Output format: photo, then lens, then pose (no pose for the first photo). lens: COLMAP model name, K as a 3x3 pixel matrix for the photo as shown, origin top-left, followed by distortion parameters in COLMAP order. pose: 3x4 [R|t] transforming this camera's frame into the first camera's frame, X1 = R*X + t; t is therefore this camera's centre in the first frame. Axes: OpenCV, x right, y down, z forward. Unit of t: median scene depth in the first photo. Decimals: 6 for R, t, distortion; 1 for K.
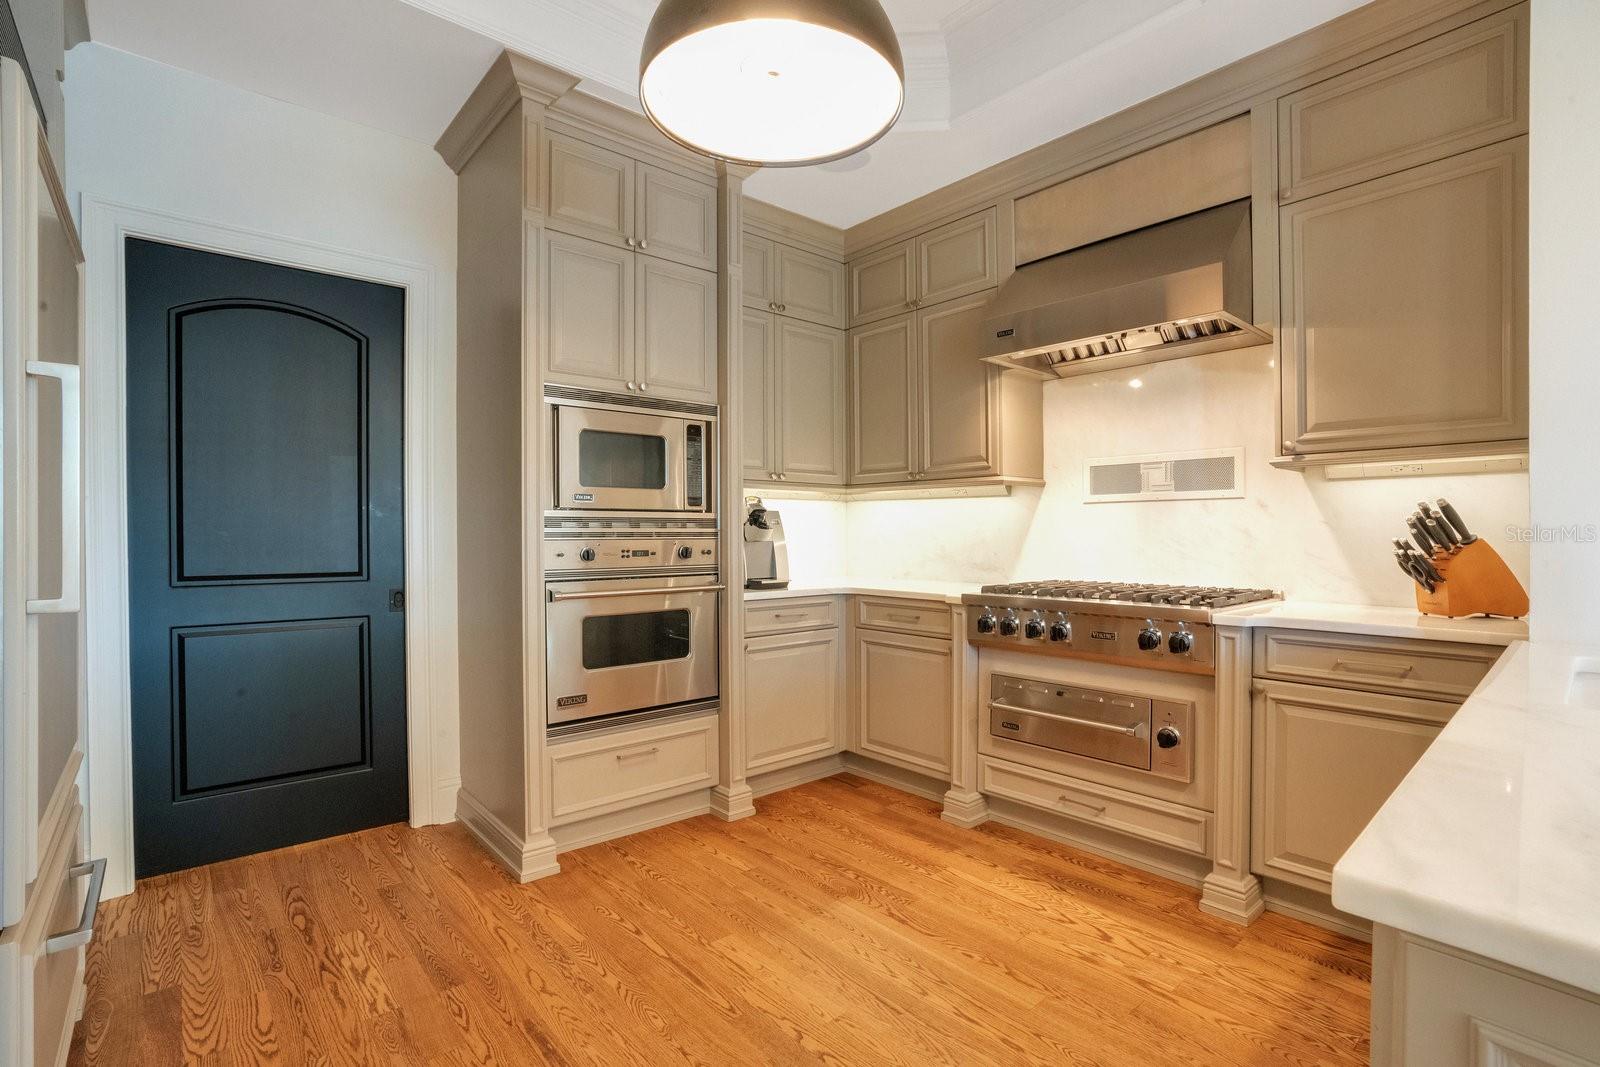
lens RADIAL K [[750.1, 0, 796.0], [0, 750.1, 546.7], [0, 0, 1]] dist [-0.050461, 0.027135]
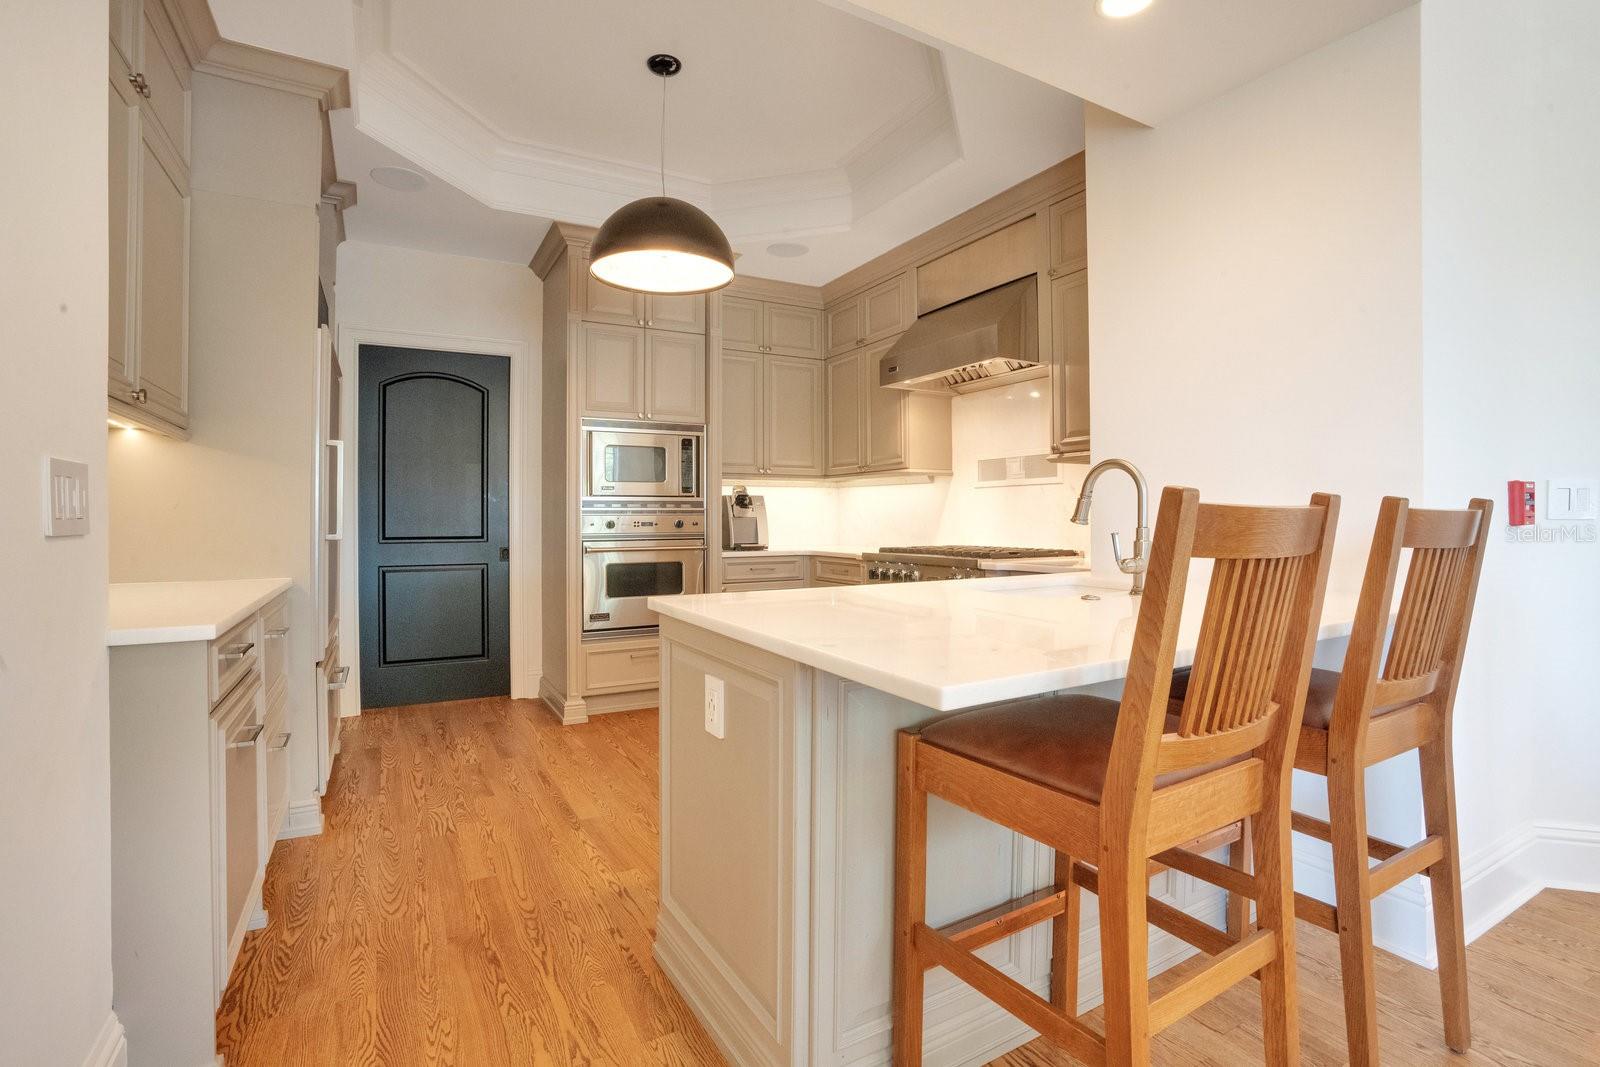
lens RADIAL K [[757.3, 0, 807.5], [0, 757.3, 522.4], [0, 0, 1]] dist [-0.064937, 0.028102]
pose [[0.981215, -0.002009, -0.192907, 0.406516], [-0.000520, 0.999915, -0.013055, 0.024828], [0.192917, 0.012910, 0.981130, -0.446855]]
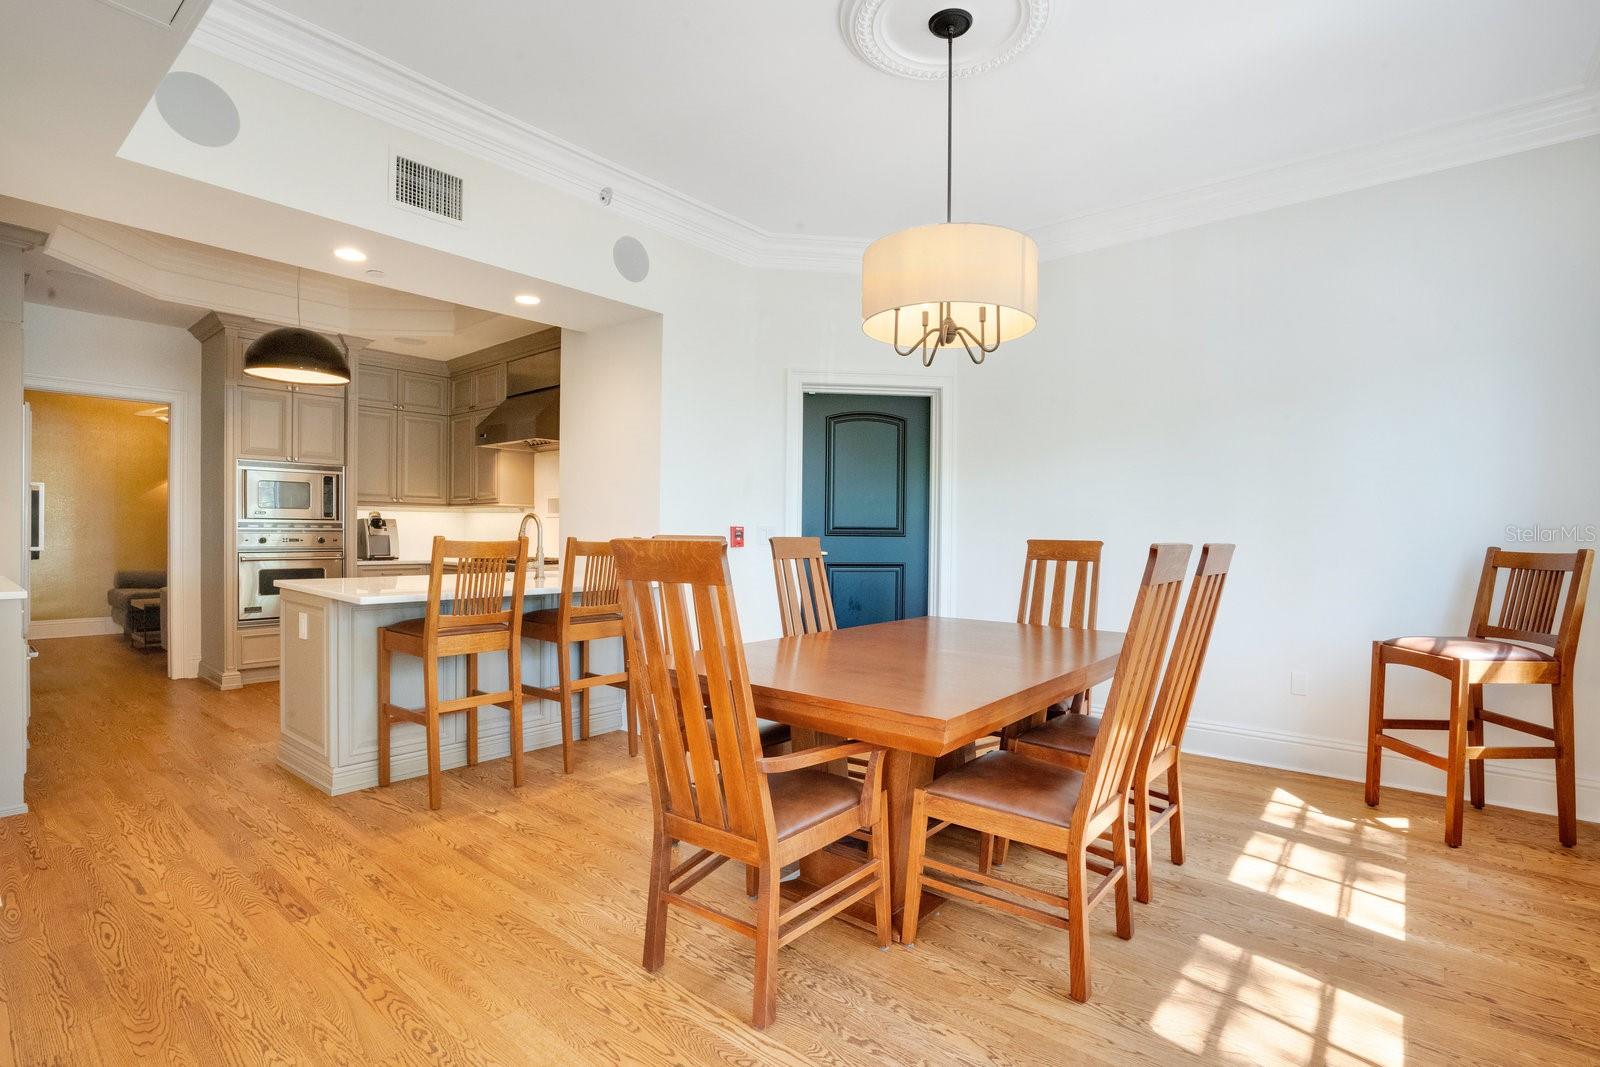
lens RADIAL K [[756.0, 0, 769.3], [0, 756.0, 547.7], [0, 0, 1]] dist [-0.057602, 0.028052]
pose [[0.990788, 0.006808, 0.135247, 0.792962], [-0.006947, 0.999976, 0.000563, 0.018795], [-0.135240, -0.001497, 0.990812, -1.166728]]
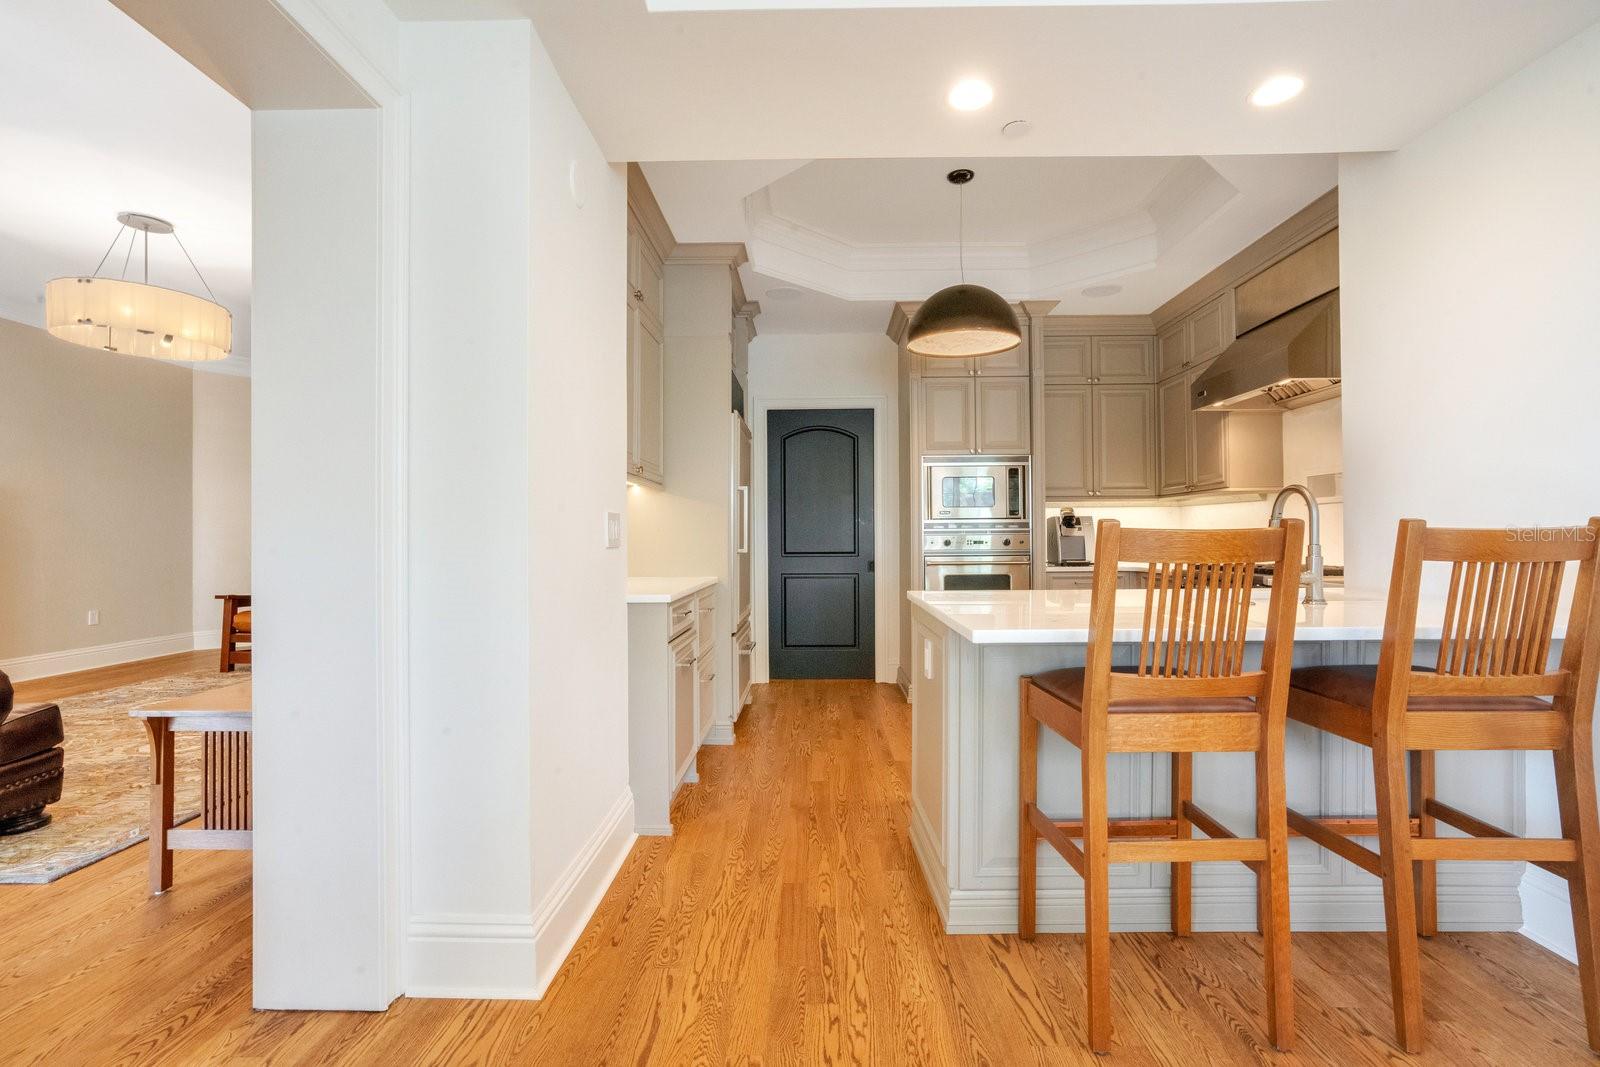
lens RADIAL K [[750.1, 0, 796.0], [0, 750.1, 546.7], [0, 0, 1]] dist [-0.050461, 0.027135]
pose [[0.741905, 0.000188, -0.670505, 0.670003], [-0.004709, 0.999977, -0.004930, 0.029847], [0.670489, 0.006815, 0.741888, -0.632643]]
